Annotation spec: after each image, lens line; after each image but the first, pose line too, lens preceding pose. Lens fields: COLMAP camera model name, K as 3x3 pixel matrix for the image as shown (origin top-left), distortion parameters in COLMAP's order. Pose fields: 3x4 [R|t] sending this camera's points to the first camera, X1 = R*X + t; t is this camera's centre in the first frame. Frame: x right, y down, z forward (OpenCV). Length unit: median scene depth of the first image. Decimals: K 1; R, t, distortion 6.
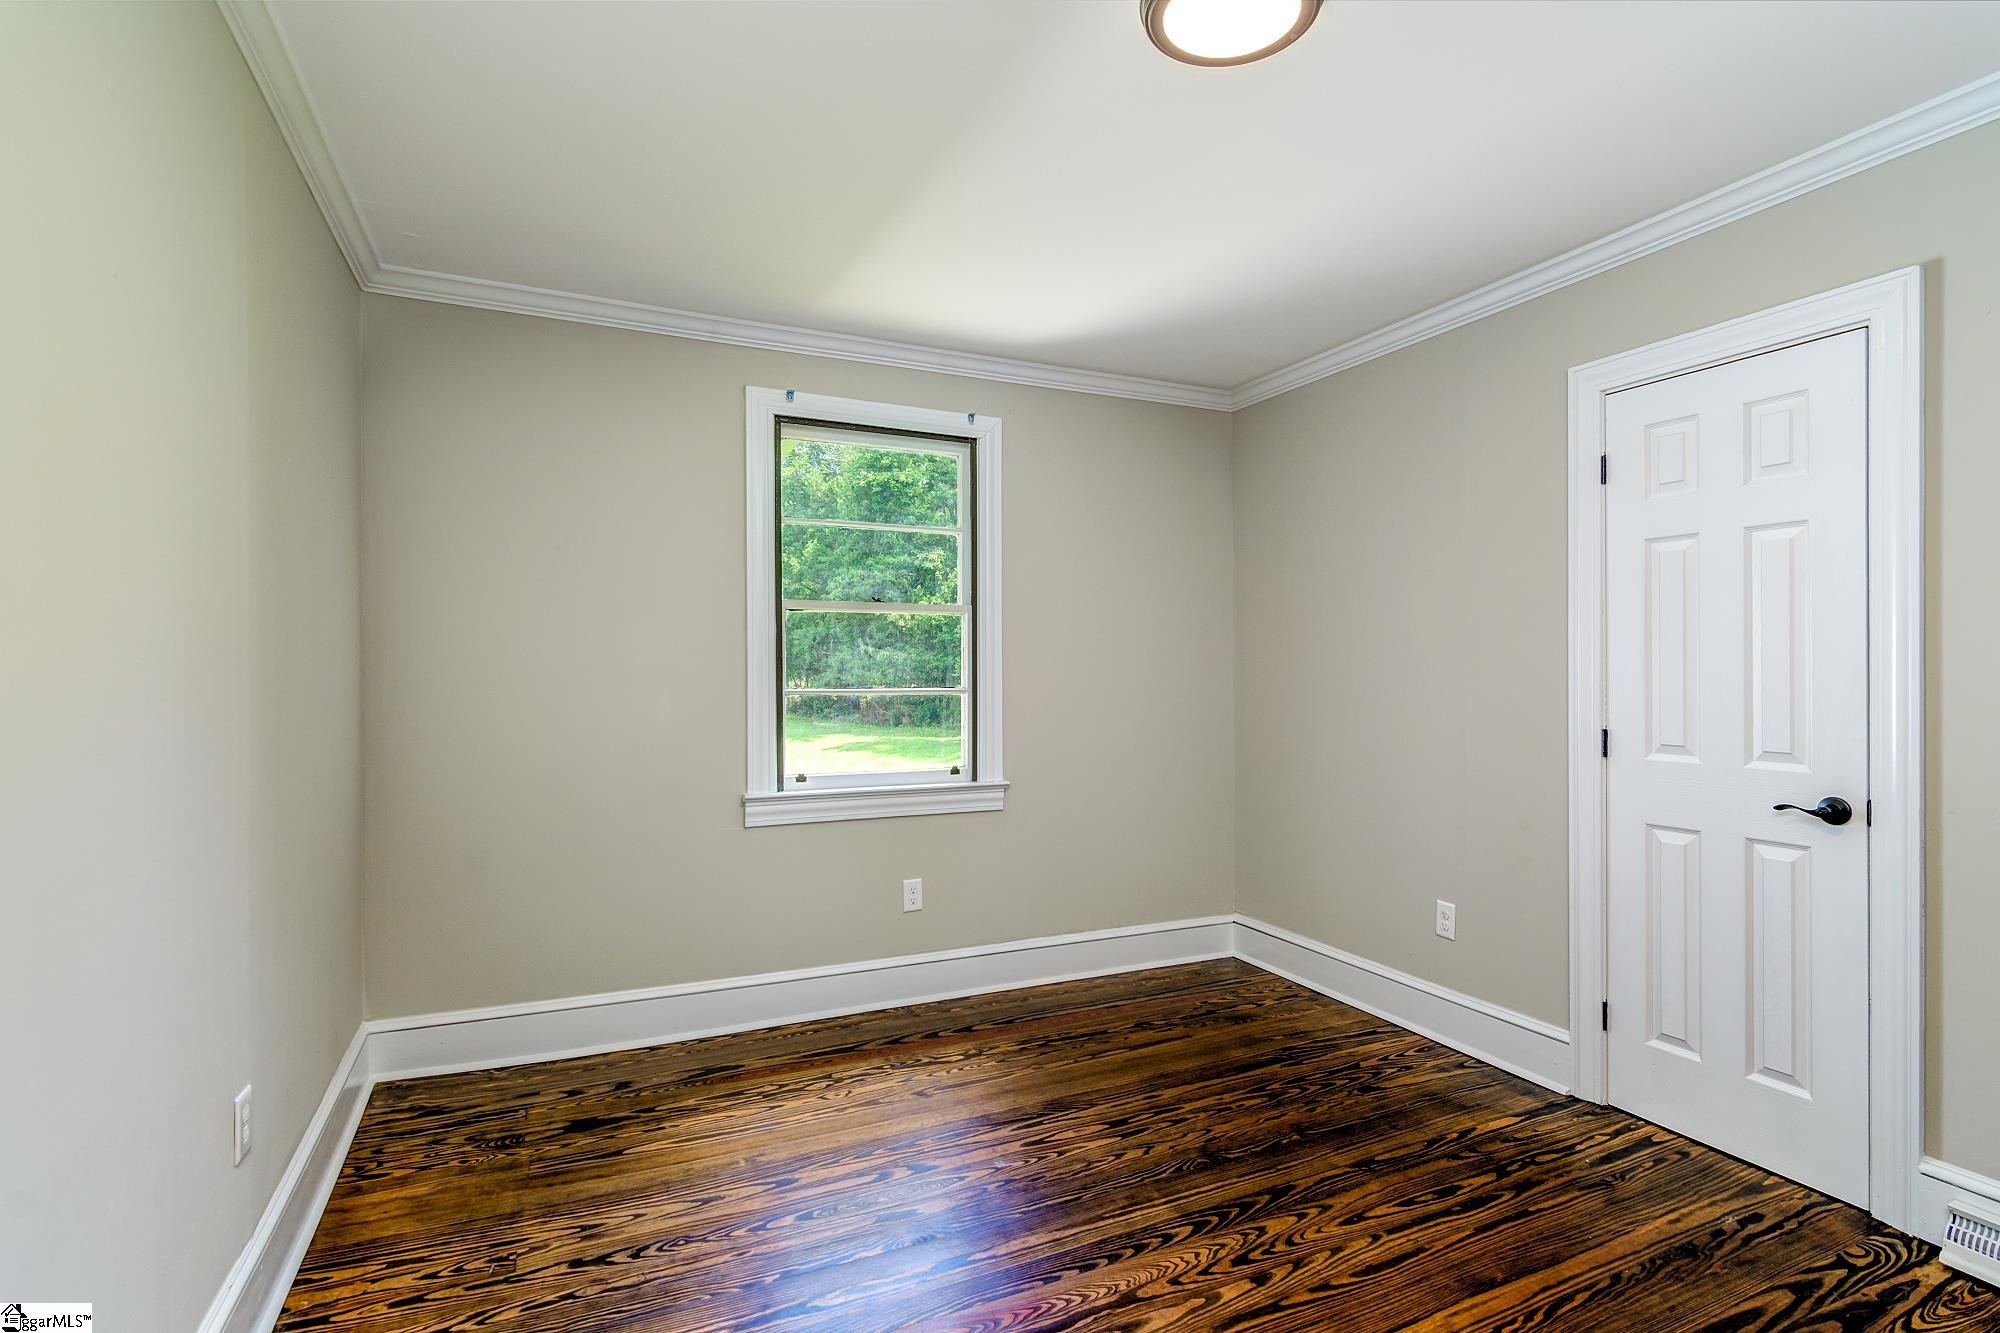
lens RADIAL K [[990.7, 0, 1008.0], [0, 990.7, 670.9], [0, 0, 1]] dist [-0.002207, 0.000459]
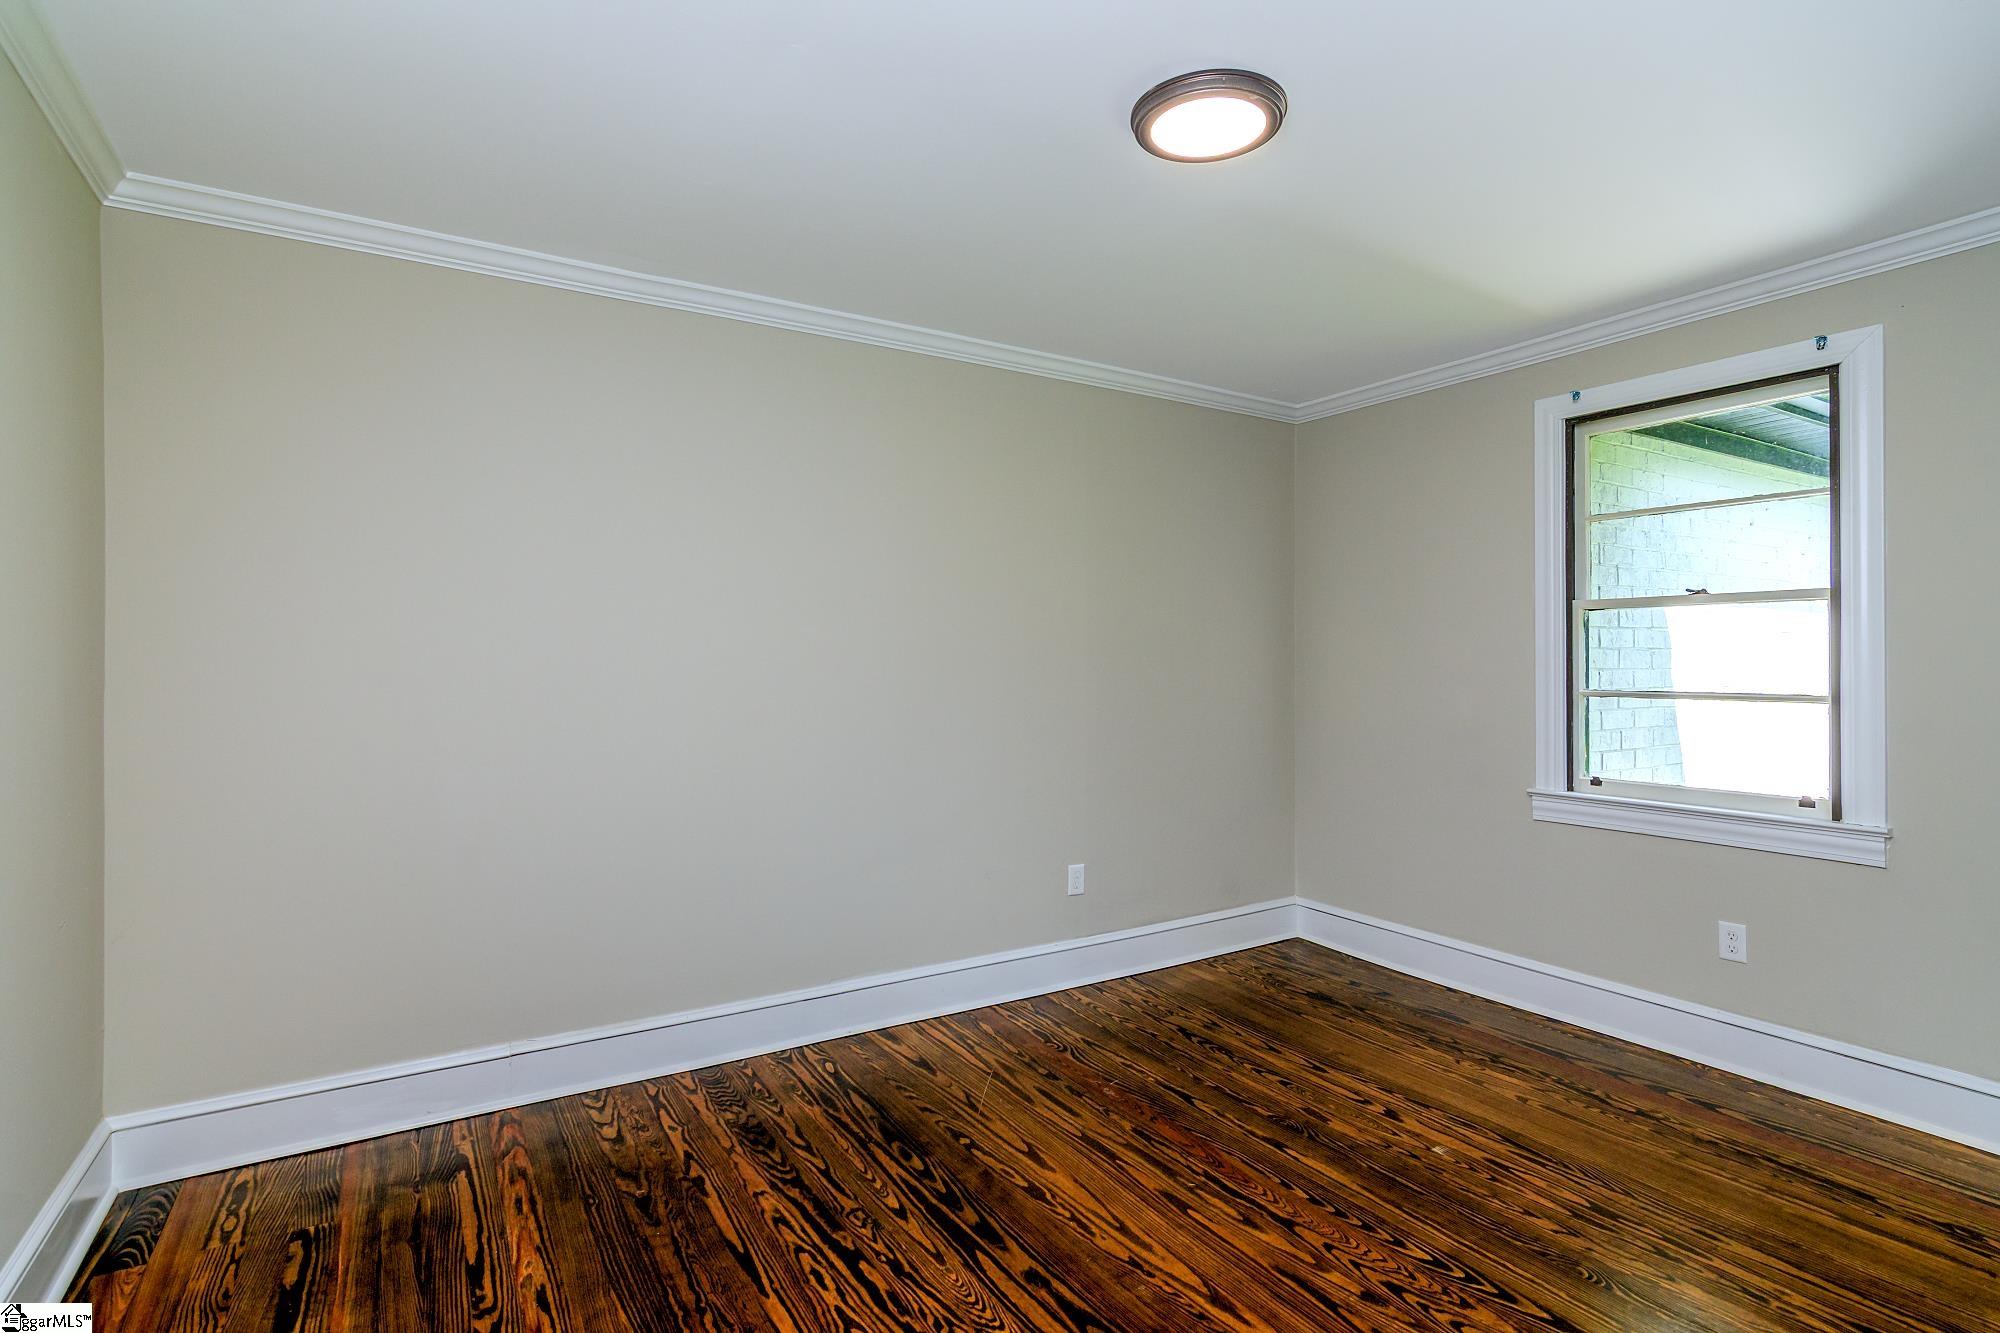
lens RADIAL K [[990.7, 0, 1008.0], [0, 990.7, 670.9], [0, 0, 1]] dist [-0.002207, 0.000459]
pose [[0.111226, 0.007764, -0.993765, 0.723280], [-0.004228, 0.999964, 0.007340, -0.006124], [0.993786, 0.003385, 0.111255, 0.326601]]
